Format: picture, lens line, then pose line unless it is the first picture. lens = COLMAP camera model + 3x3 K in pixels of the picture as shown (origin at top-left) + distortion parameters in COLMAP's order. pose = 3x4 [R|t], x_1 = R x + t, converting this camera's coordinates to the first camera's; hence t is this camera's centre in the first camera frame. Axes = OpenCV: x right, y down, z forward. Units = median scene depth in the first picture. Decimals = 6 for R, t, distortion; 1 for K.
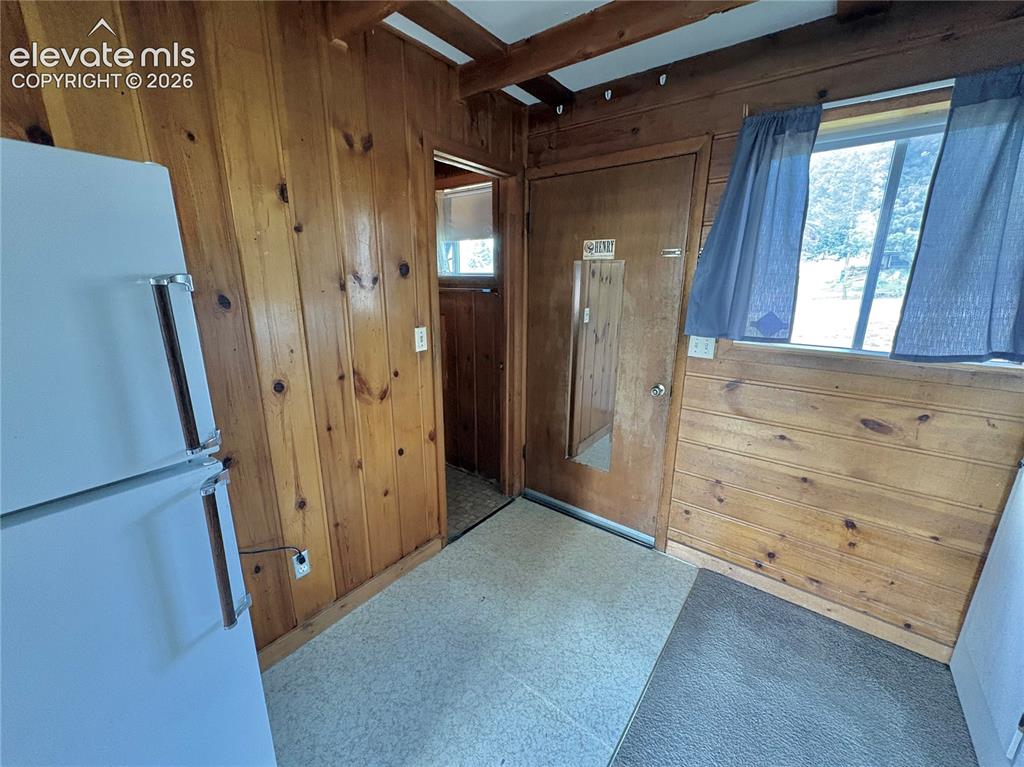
lens RADIAL K [[405.9, 0, 508.7], [0, 405.9, 382.4], [0, 0, 1]] dist [0.000777, 0.000074]
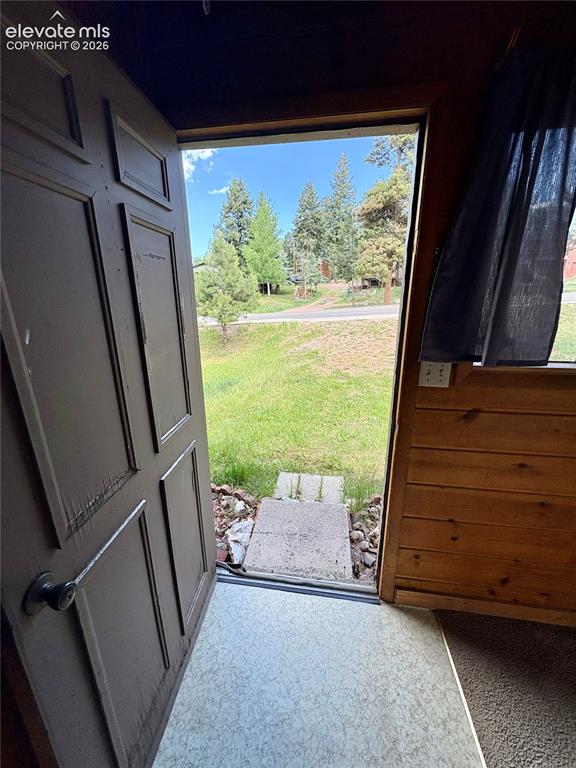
lens RADIAL K [[304.4, 0, 288.0], [0, 304.4, 384.5], [0, 0, 1]] dist [0.000777, 0.000074]
pose [[0.870273, -0.145606, 0.470557, -0.071556], [0.130209, 0.989333, 0.065318, -0.151492], [-0.475048, 0.004427, 0.879949, 0.636759]]
